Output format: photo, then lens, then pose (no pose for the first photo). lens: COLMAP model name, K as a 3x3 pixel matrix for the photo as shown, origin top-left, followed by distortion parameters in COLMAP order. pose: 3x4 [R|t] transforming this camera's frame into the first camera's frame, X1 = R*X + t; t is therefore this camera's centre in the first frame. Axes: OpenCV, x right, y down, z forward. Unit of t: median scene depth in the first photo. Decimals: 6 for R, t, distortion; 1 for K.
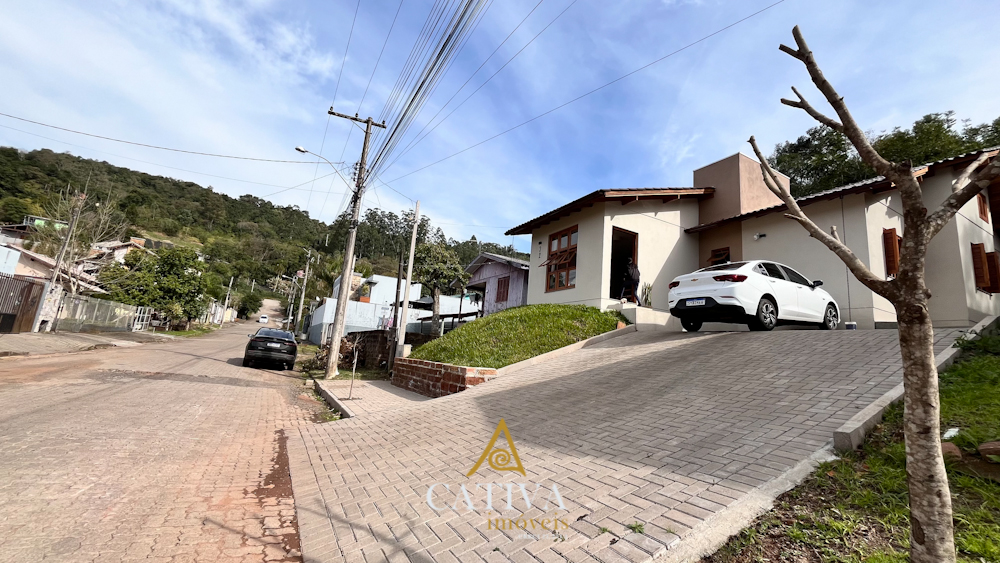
lens RADIAL K [[405.2, 0, 498.7], [0, 405.2, 284.9], [0, 0, 1]] dist [-0.000664, -0.000162]
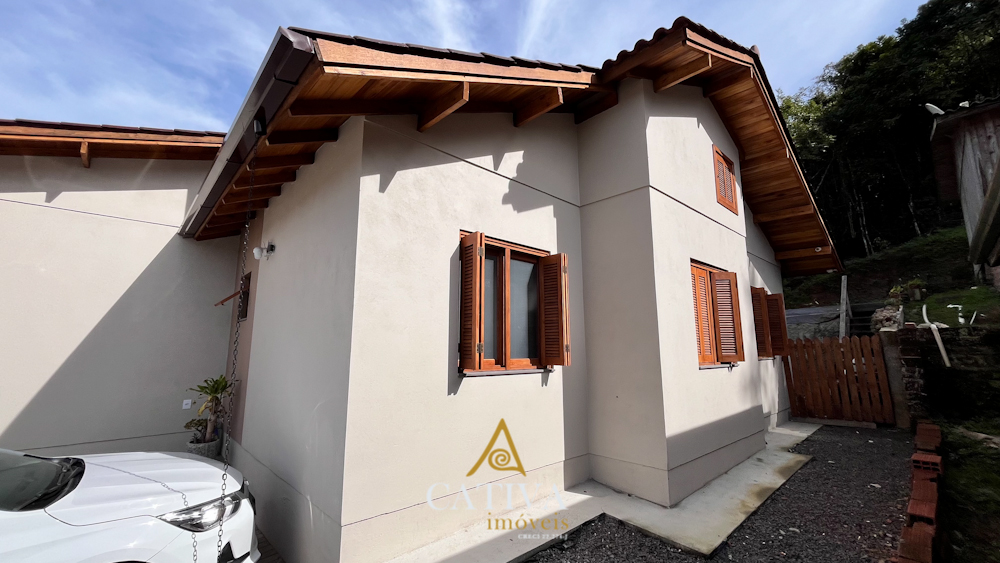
lens RADIAL K [[405.2, 0, 500.6], [0, 405.2, 277.1], [0, 0, 1]] dist [-0.000664, -0.000162]
pose [[0.967049, -0.042508, 0.251016, 0.983880], [0.037862, 0.999011, 0.023310, -0.119995], [-0.251759, -0.013038, 0.967702, 0.719129]]
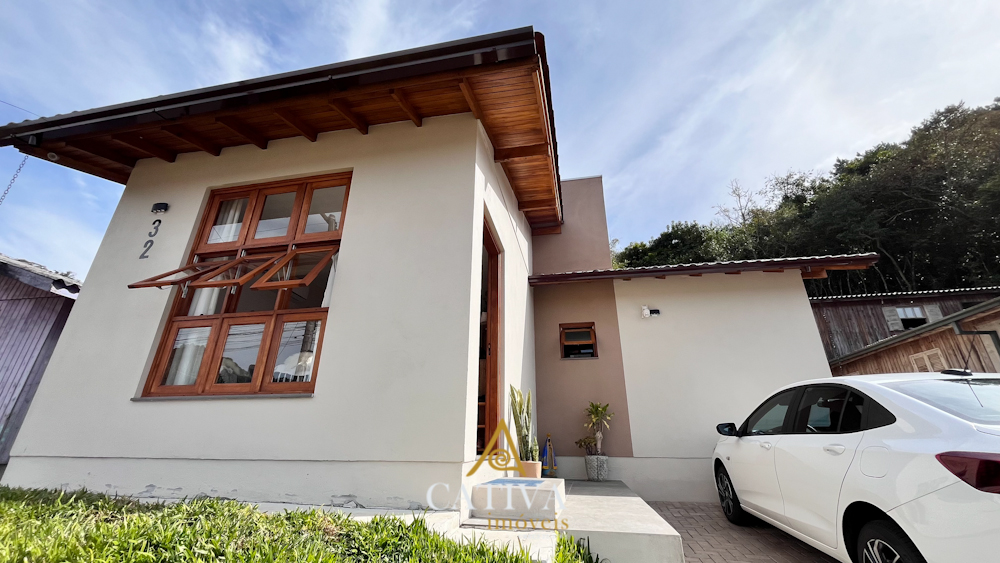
lens RADIAL K [[405.2, 0, 496.5], [0, 405.2, 275.3], [0, 0, 1]] dist [-0.000664, -0.000162]
pose [[0.647384, 0.231694, 0.726093, 0.092889], [-0.089443, 0.969186, -0.229518, -0.023273], [-0.756898, 0.083642, 0.648159, 1.014650]]
